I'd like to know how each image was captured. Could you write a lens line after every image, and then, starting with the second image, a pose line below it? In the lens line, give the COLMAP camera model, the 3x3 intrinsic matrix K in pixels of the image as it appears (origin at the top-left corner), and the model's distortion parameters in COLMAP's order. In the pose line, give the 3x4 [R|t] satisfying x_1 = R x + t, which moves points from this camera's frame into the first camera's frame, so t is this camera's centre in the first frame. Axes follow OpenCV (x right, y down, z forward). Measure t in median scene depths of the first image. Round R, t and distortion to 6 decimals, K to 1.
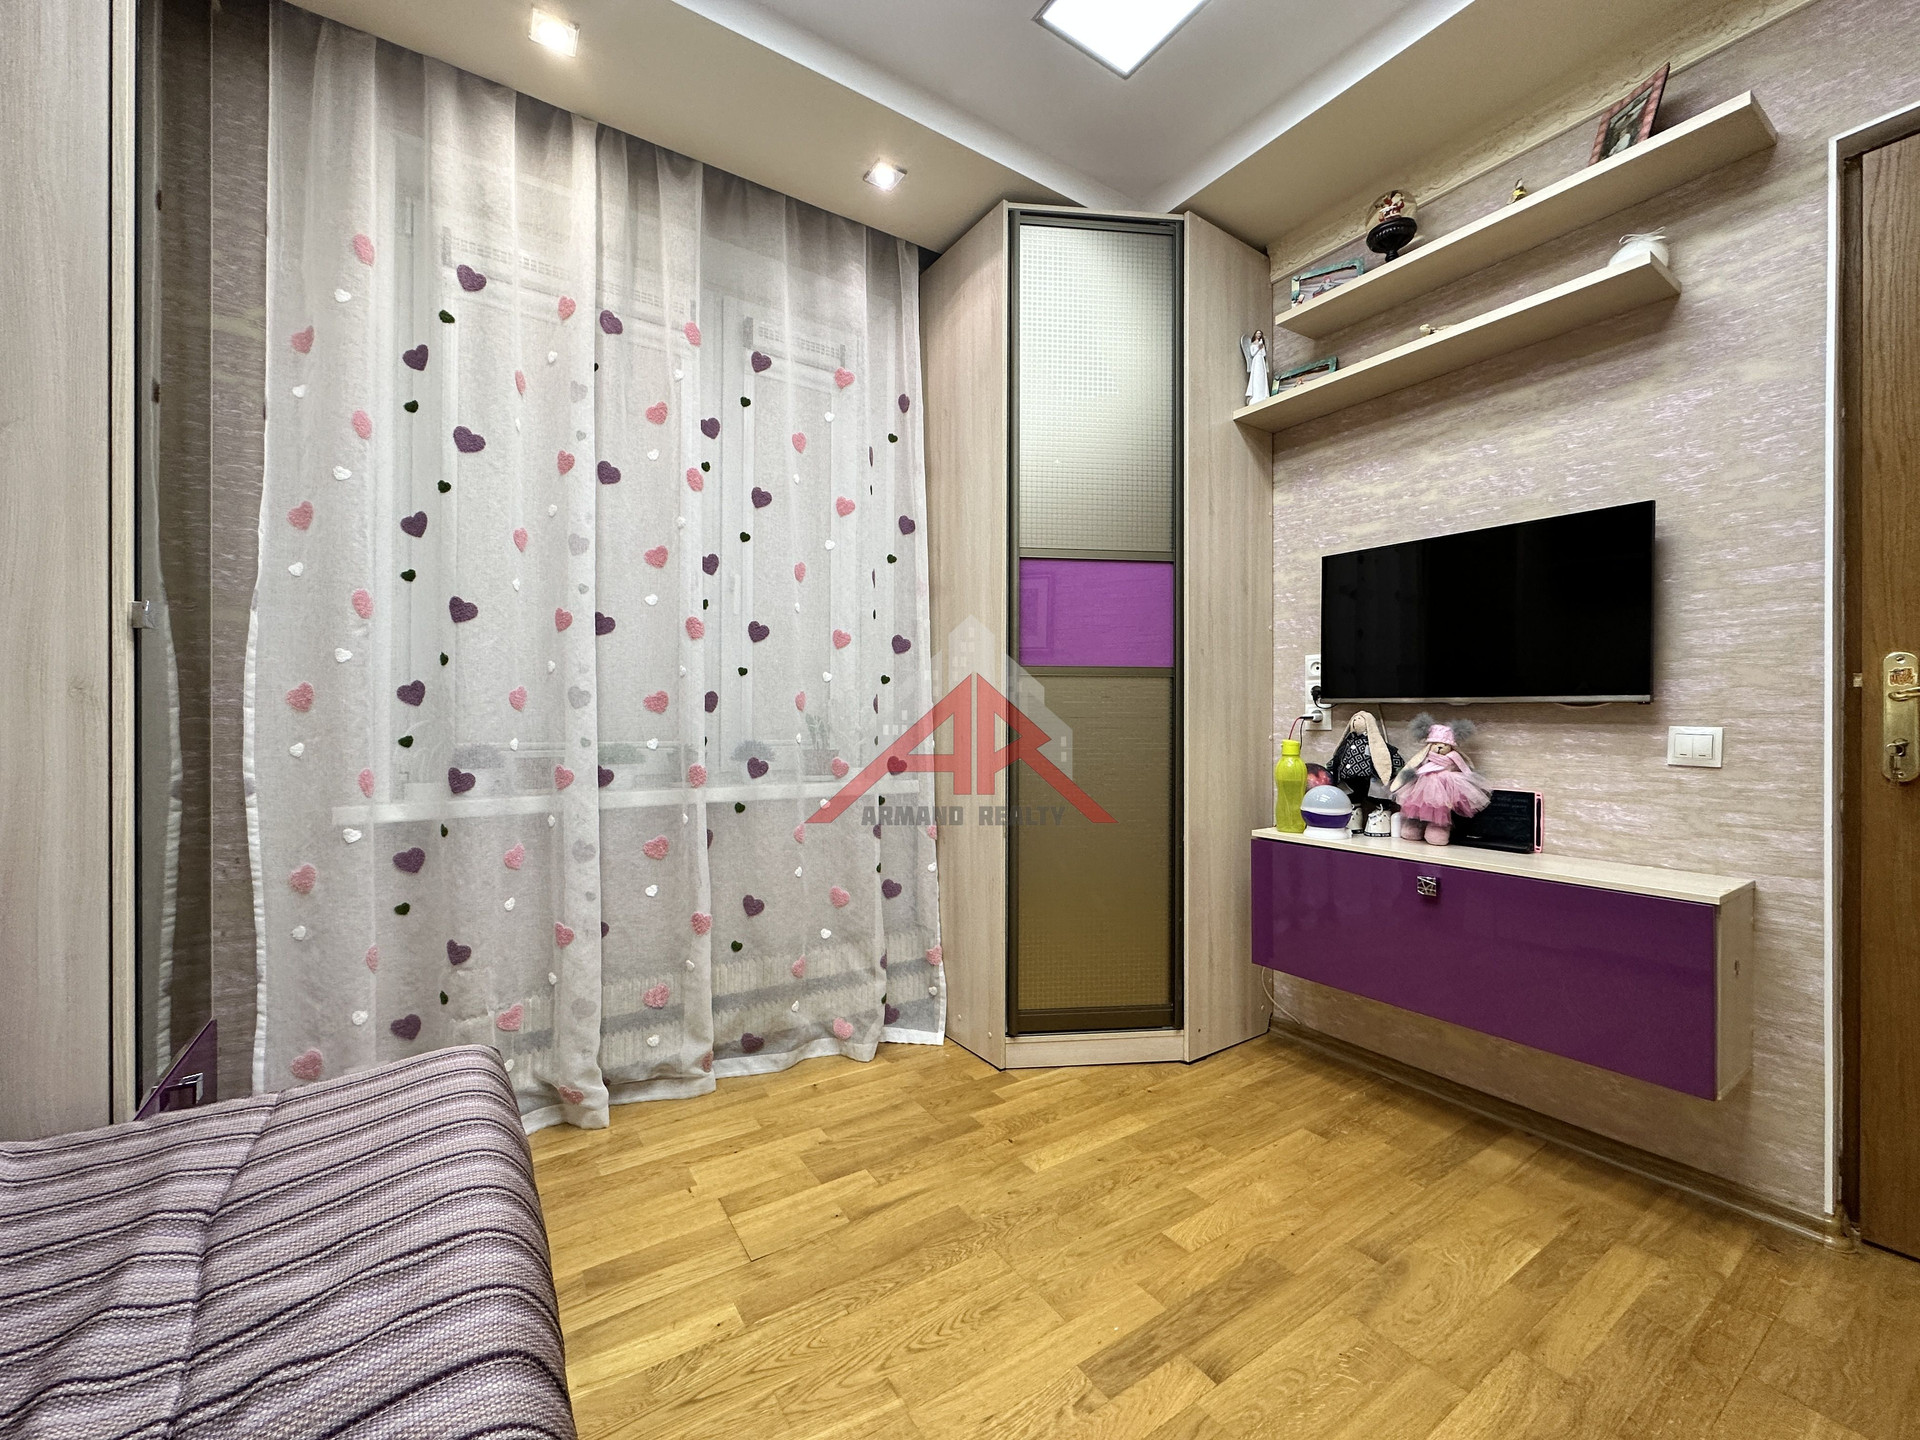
lens RADIAL K [[764.4, 0, 956.0], [0, 764.4, 721.0], [0, 0, 1]] dist [-0.003877, 0.001024]
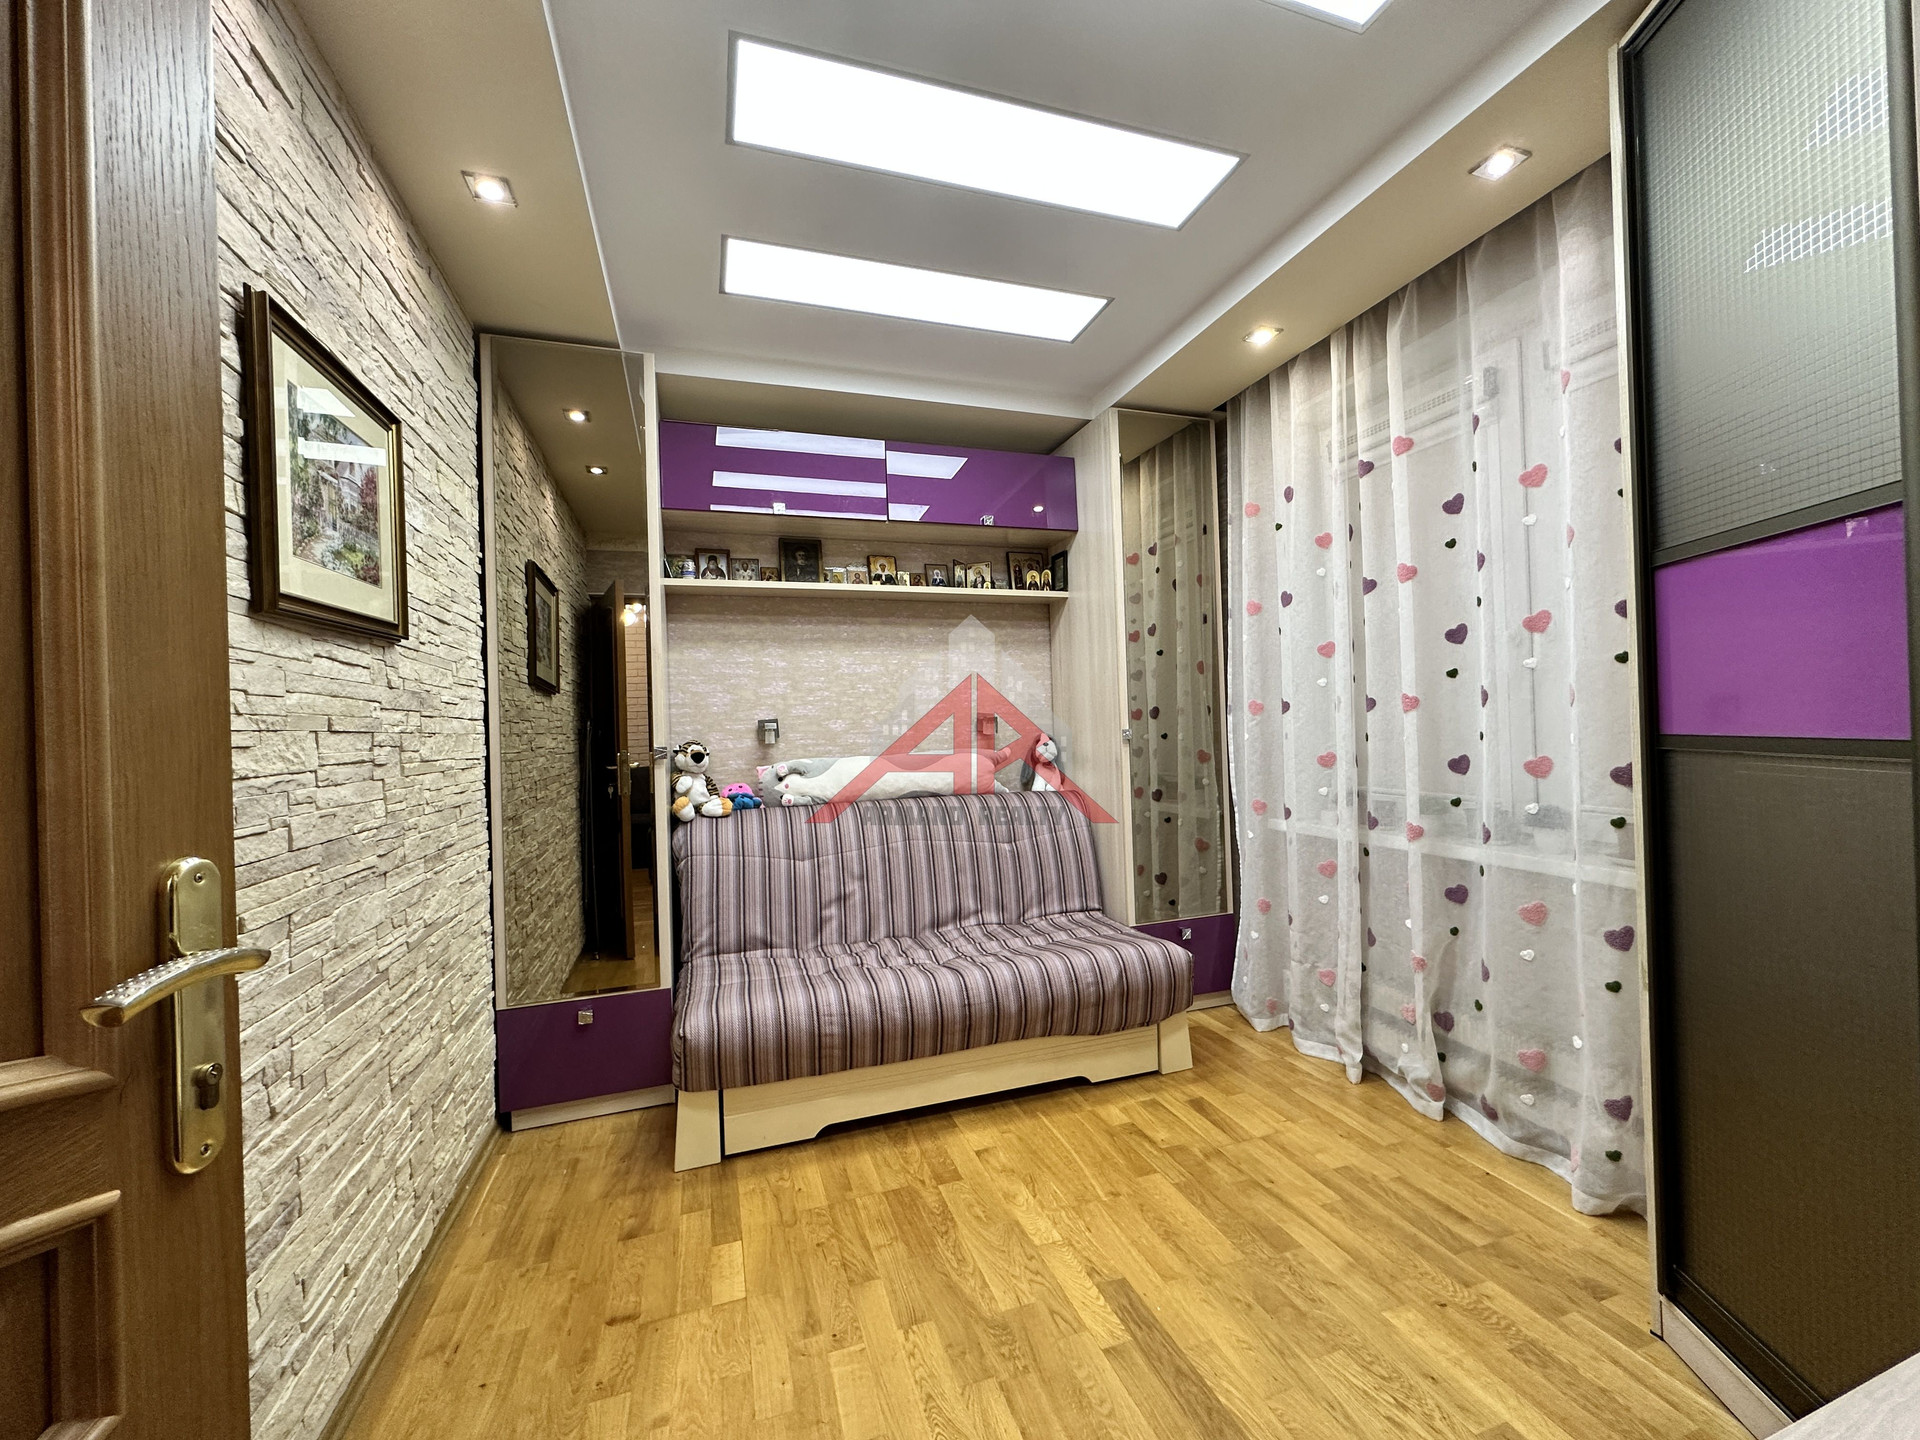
lens RADIAL K [[764.4, 0, 964.2], [0, 764.4, 726.0], [0, 0, 1]] dist [-0.003877, 0.001024]
pose [[-0.250201, 0.004260, -0.968184, 1.048244], [0.027430, 0.999620, -0.002690, -0.113246], [0.967805, -0.027230, -0.250223, 0.722287]]
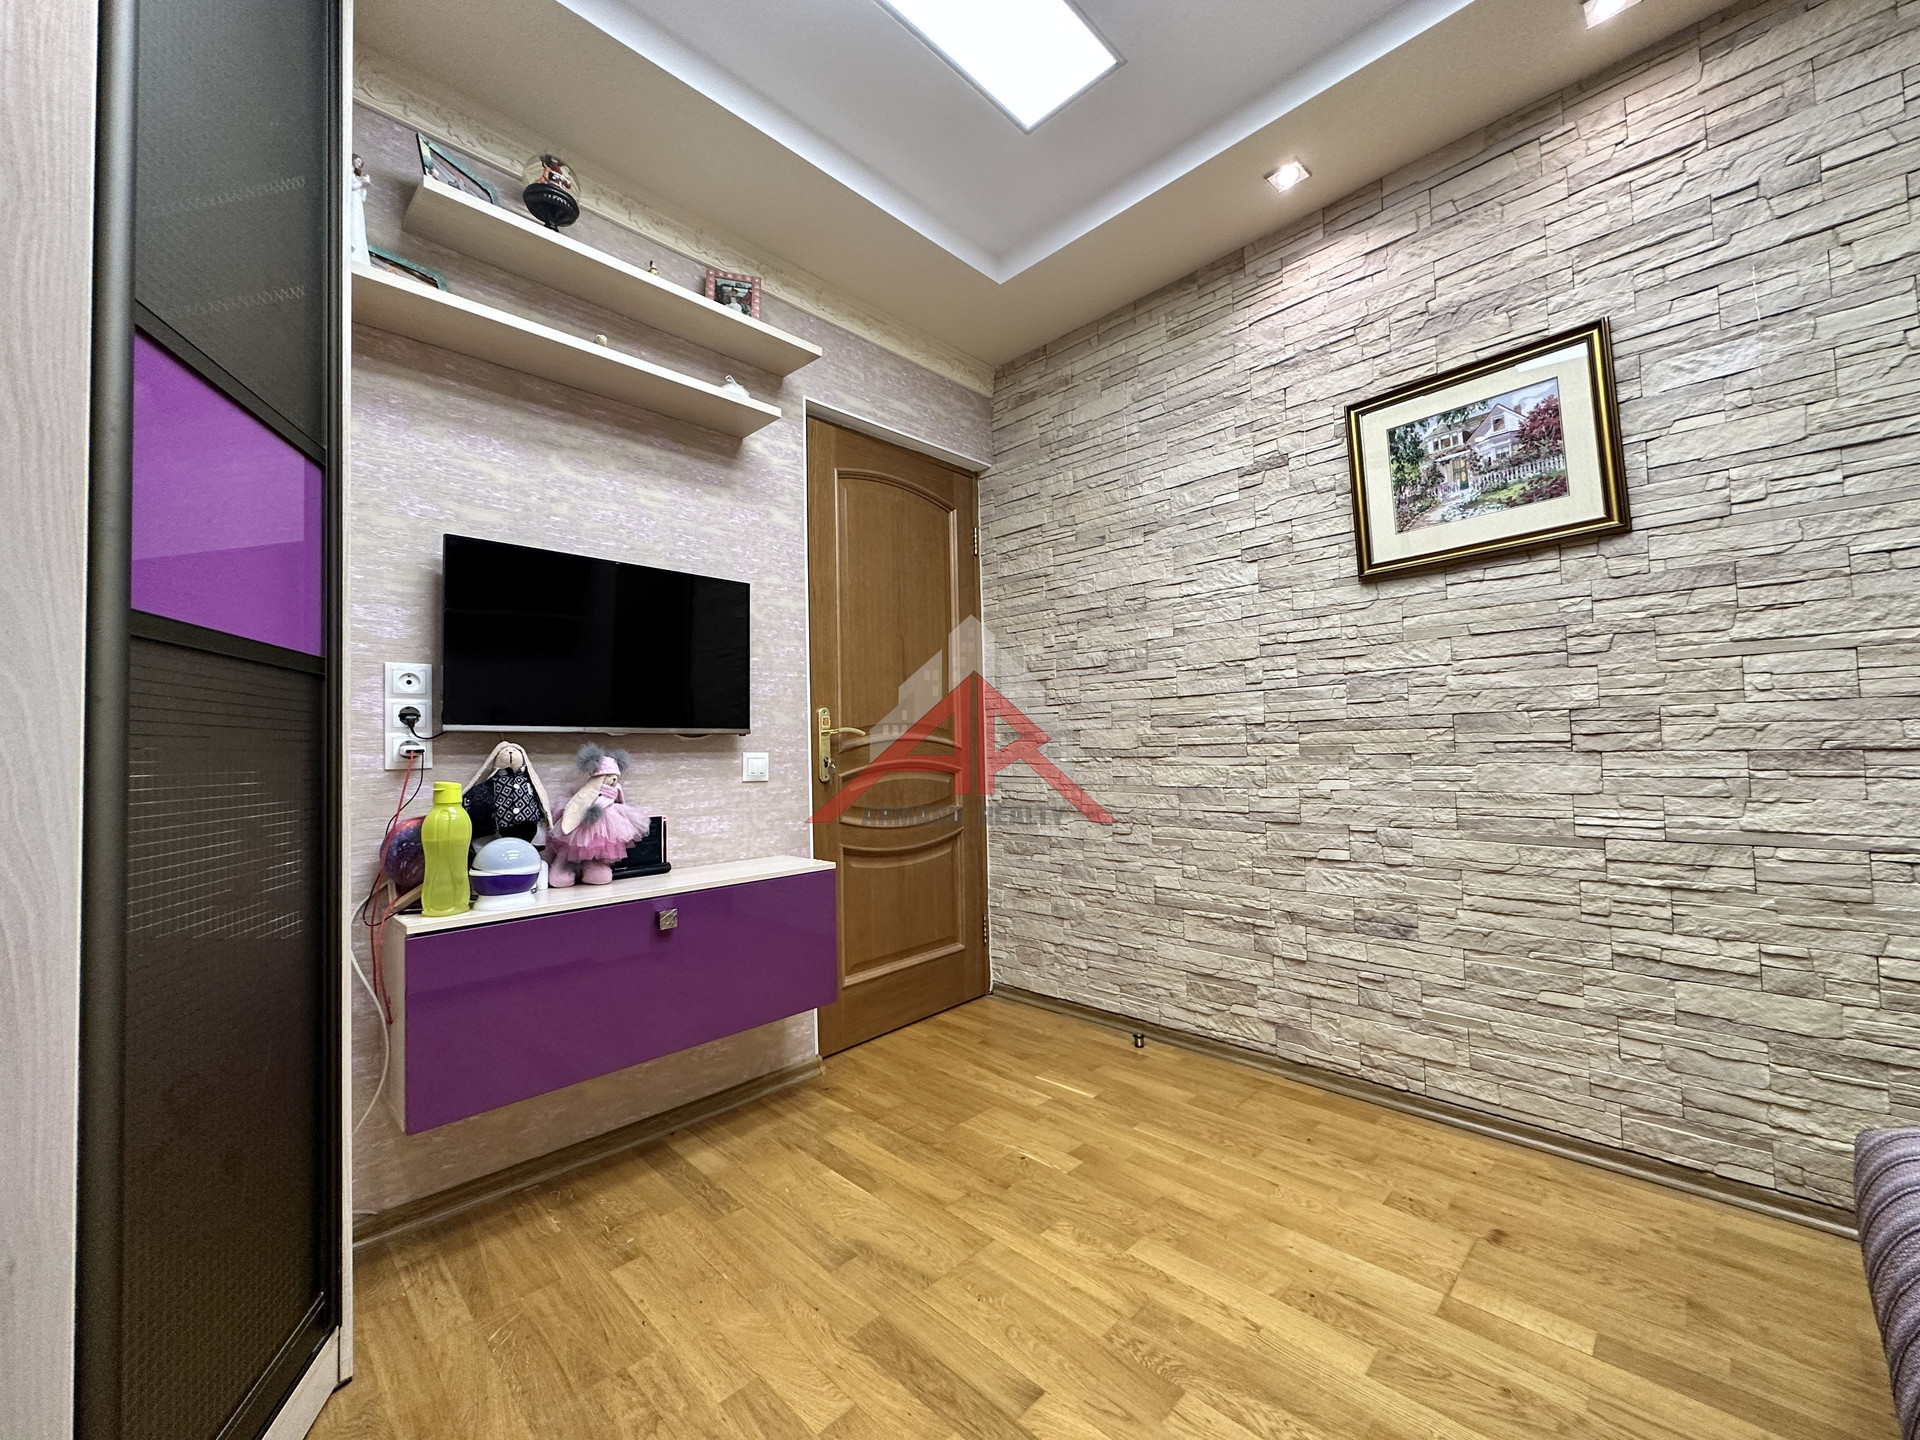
lens RADIAL K [[764.4, 0, 957.7], [0, 764.4, 722.5], [0, 0, 1]] dist [-0.003877, 0.001024]
pose [[-0.204346, 0.038665, 0.978135, -0.420801], [0.029887, 0.999000, -0.033246, 0.009268], [-0.978442, 0.022440, -0.205297, 0.835533]]
